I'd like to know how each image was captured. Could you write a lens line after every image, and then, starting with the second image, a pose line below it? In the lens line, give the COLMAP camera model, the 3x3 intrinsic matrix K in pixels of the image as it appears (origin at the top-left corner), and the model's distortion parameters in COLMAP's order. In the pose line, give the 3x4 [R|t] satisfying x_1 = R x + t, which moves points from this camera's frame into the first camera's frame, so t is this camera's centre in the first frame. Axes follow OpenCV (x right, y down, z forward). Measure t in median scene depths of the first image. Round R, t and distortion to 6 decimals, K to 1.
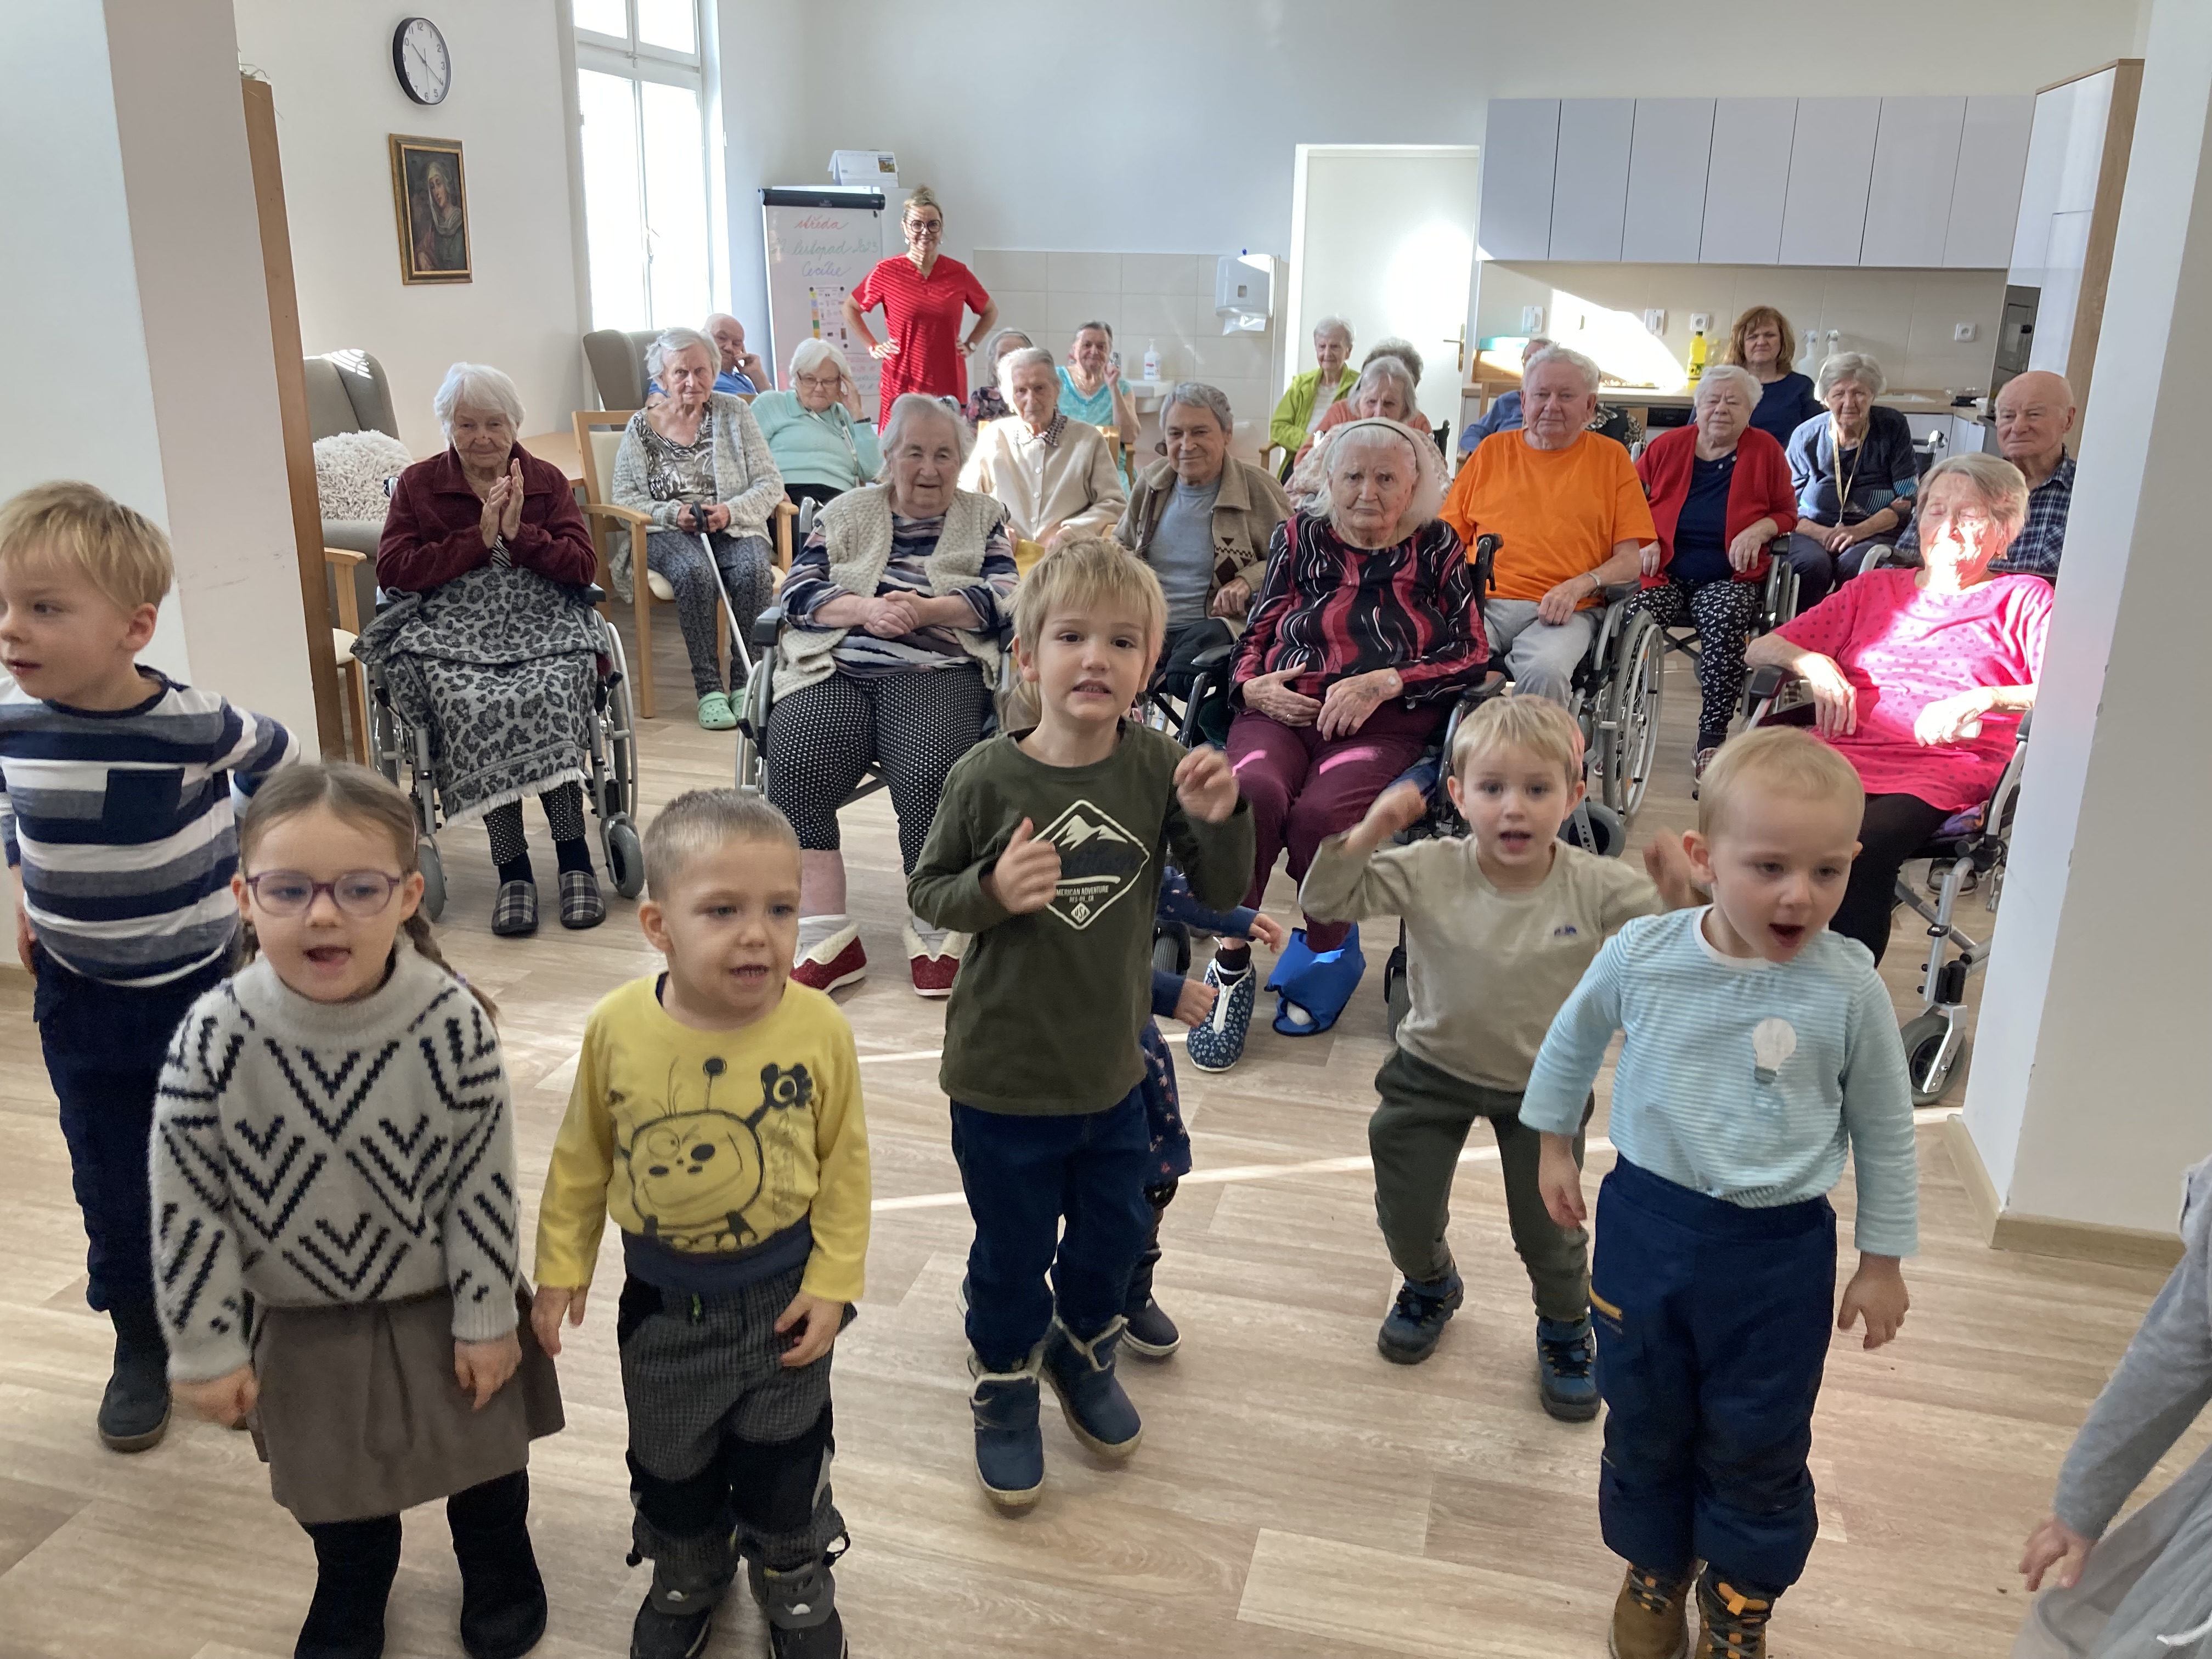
lens RADIAL K [[1798.3, 0, 1106.0], [0, 1798.3, 829.5], [0, 0, 1]] dist [0.034489, -0.069341]
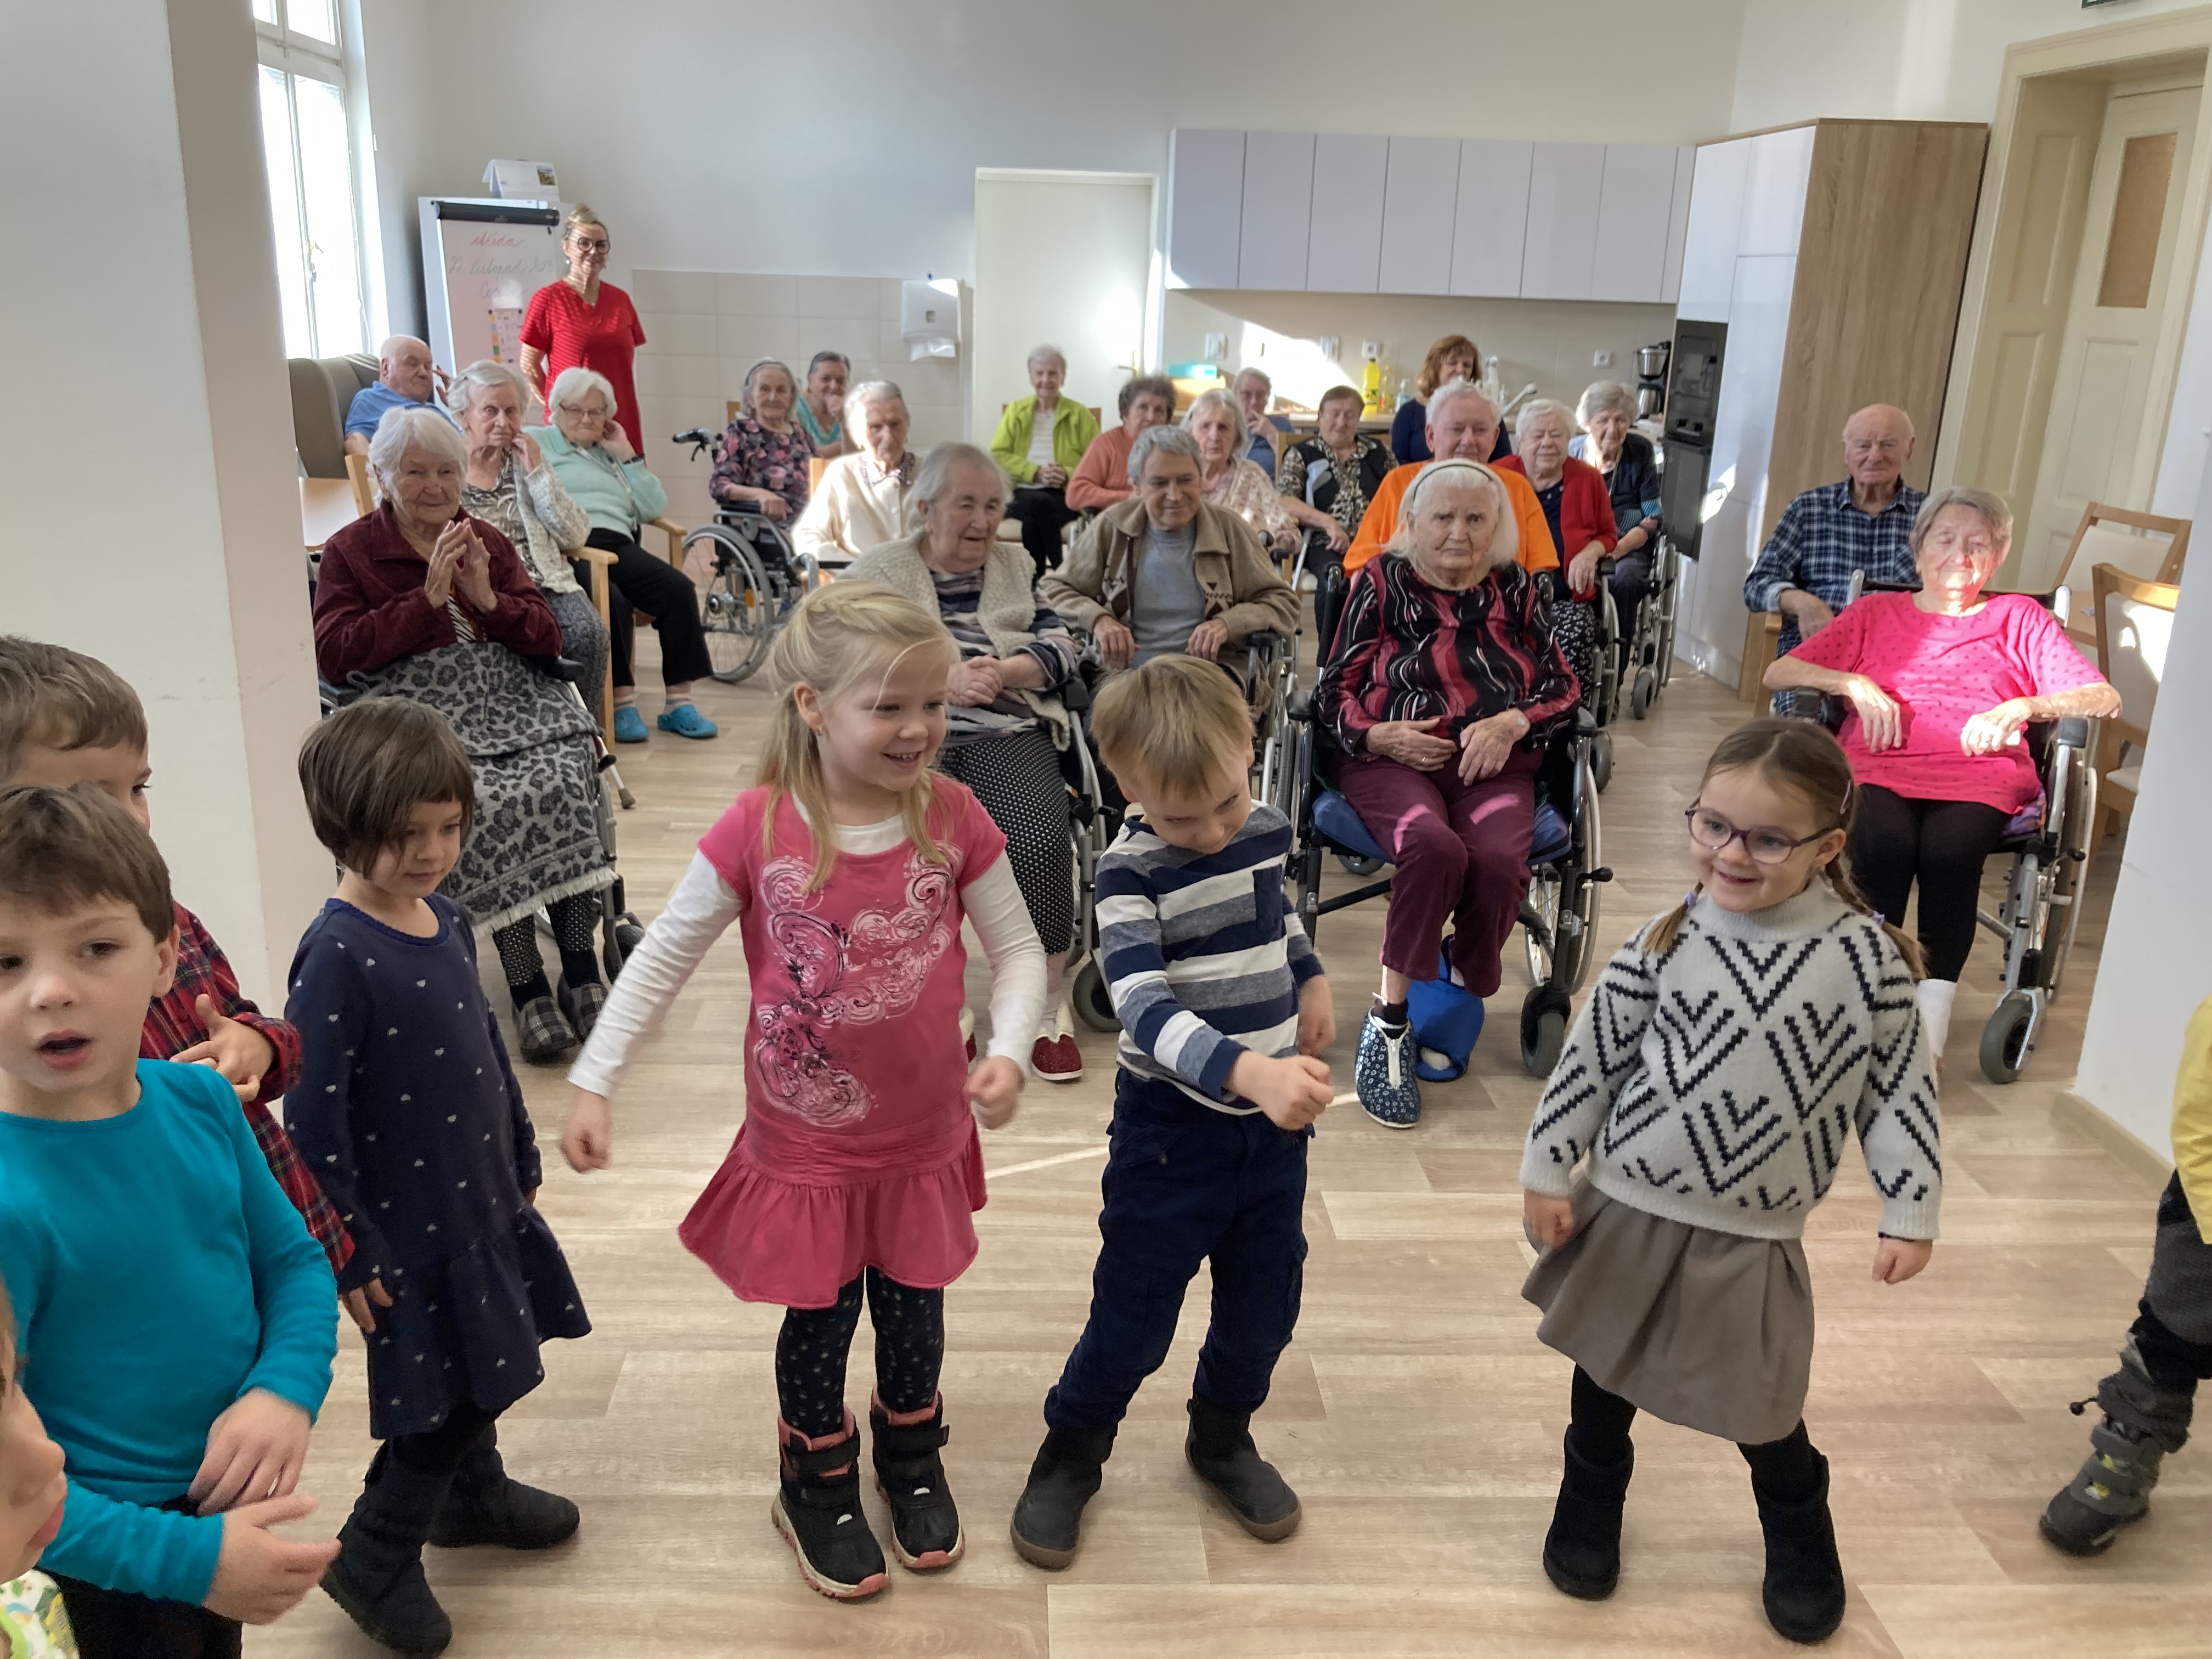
lens RADIAL K [[1829.6, 0, 1313.4], [0, 1829.6, 823.8], [0, 0, 1]] dist [-0.014376, 0.042467]
pose [[0.957480, -0.069110, 0.280101, -0.208891], [0.074281, 0.997206, -0.007873, -0.022004], [-0.278774, 0.028345, 0.959938, 0.040451]]
